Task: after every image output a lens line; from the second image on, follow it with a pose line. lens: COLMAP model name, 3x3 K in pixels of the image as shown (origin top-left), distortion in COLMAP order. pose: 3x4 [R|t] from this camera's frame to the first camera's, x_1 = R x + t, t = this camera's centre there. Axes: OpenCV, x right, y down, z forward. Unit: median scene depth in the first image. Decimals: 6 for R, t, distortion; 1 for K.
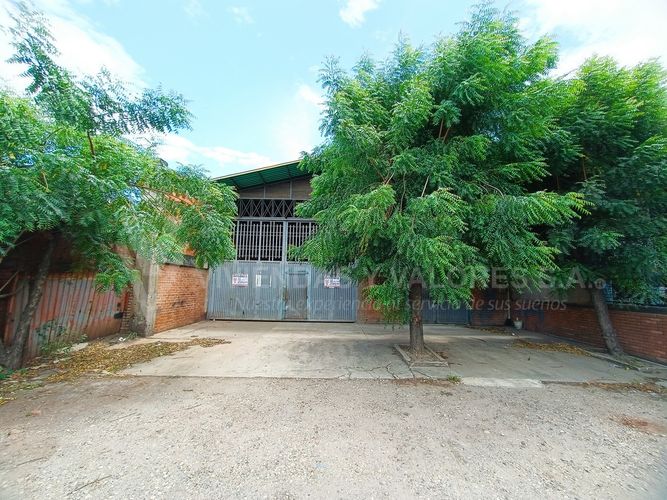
lens RADIAL K [[300.2, 0, 339.3], [0, 300.2, 247.9], [0, 0, 1]] dist [-0.023386, 0.011621]
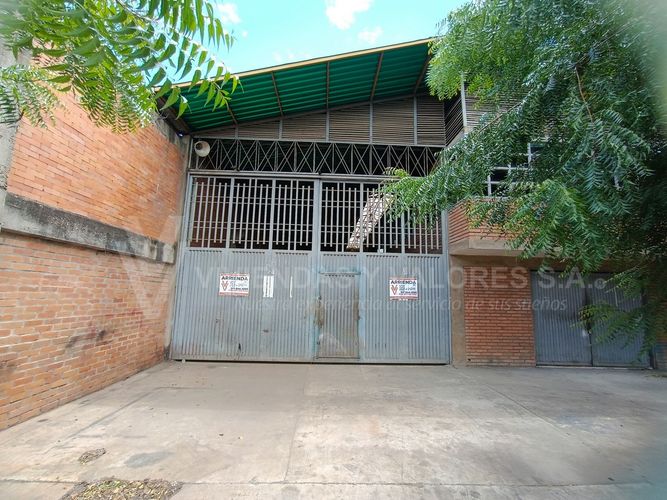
lens RADIAL K [[300.2, 0, 328.3], [0, 300.2, 250.2], [0, 0, 1]] dist [-0.023386, 0.011621]
pose [[0.999313, 0.009583, 0.035794, -0.180434], [-0.008479, 0.999487, -0.030882, 0.058860], [-0.036072, 0.030557, 0.998882, 0.448338]]
